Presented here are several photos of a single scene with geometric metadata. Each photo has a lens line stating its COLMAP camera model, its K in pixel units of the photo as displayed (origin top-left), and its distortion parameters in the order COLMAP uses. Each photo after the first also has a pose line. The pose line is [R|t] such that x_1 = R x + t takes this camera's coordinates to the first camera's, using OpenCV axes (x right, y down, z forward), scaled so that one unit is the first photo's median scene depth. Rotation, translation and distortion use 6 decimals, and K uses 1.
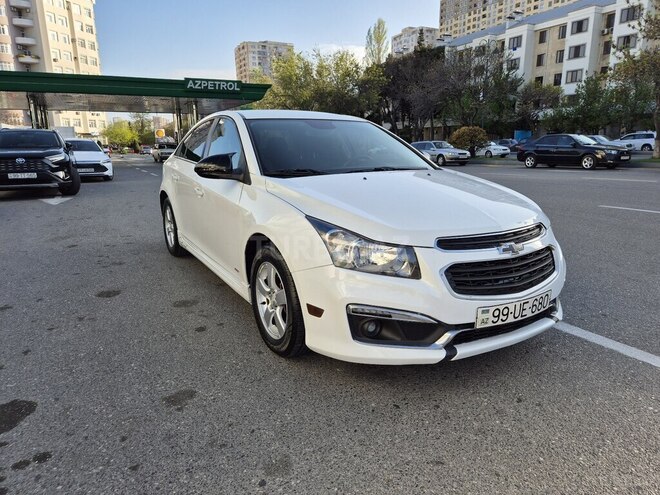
lens RADIAL K [[439.0, 0, 330.0], [0, 439.0, 247.5], [0, 0, 1]] dist [0.070052, -0.056687]
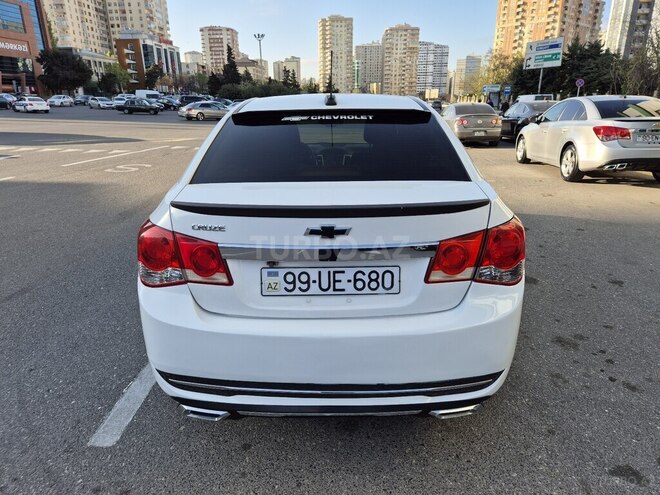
lens RADIAL K [[439.9, 0, 325.6], [0, 439.9, 251.5], [0, 0, 1]] dist [0.068039, -0.055889]
pose [[-0.846919, -0.153152, 0.509188, -0.039405], [0.140497, 0.859131, 0.492092, -0.033217], [-0.512824, 0.488302, -0.706097, 0.123070]]
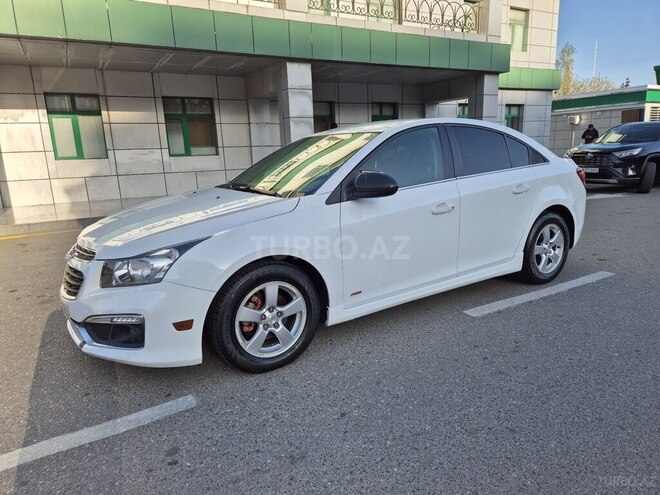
lens RADIAL K [[439.0, 0, 330.0], [0, 439.0, 247.5], [0, 0, 1]] dist [0.070052, -0.056687]
pose [[0.041358, 0.225625, -0.973336, 0.063314], [-0.192722, 0.957677, 0.213806, -0.016314], [0.980381, 0.178740, 0.083090, 0.060499]]
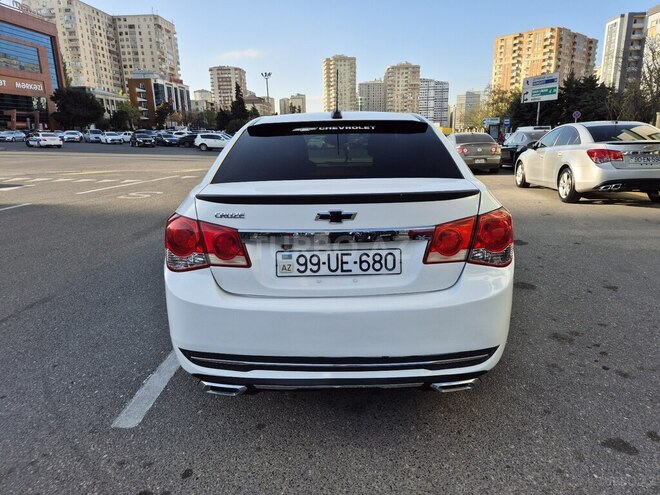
lens RADIAL K [[439.0, 0, 330.0], [0, 439.0, 247.5], [0, 0, 1]] dist [0.070052, -0.056687]
pose [[-0.846410, -0.106633, 0.521746, -0.041363], [0.148264, 0.893822, 0.423201, -0.031935], [-0.511476, 0.435558, -0.740730, 0.127077]]
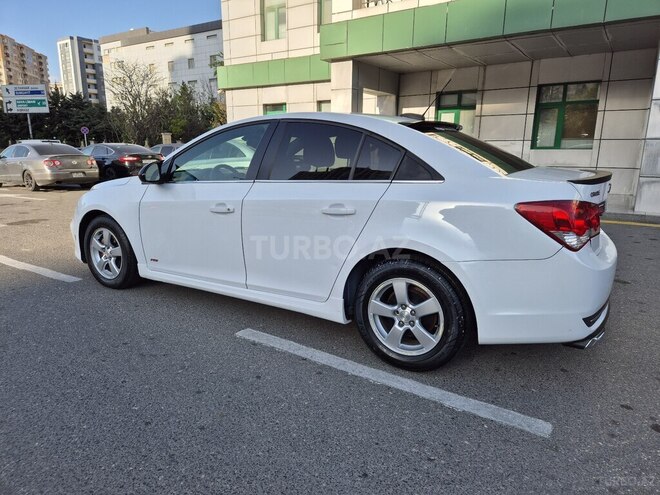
lens RADIAL K [[439.0, 0, 330.0], [0, 439.0, 247.5], [0, 0, 1]] dist [0.070052, -0.056687]
pose [[-0.881685, 0.108102, -0.459288, 0.022086], [-0.106033, 0.903109, 0.416113, -0.031429], [0.459769, 0.415581, -0.784796, 0.128647]]
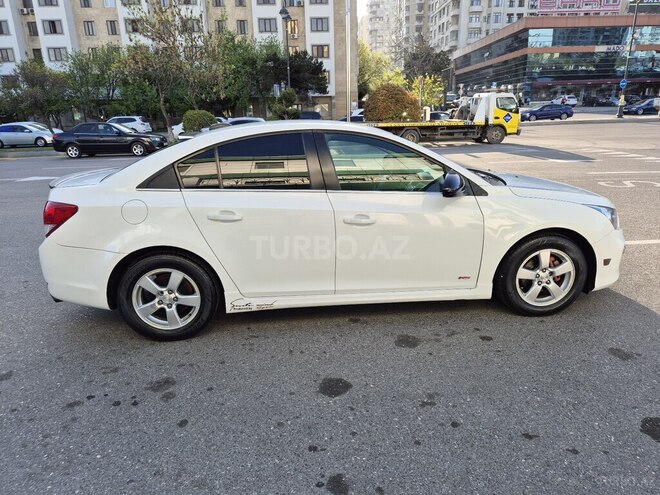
lens RADIAL K [[435.1, 0, 330.0], [0, 435.1, 247.5], [0, 0, 1]] dist [0.068839, -0.052053]
pose [[0.427466, -0.258126, 0.866397, -0.067029], [0.224897, 0.958605, 0.174637, -0.014963], [-0.875611, 0.120199, 0.467822, 0.041465]]
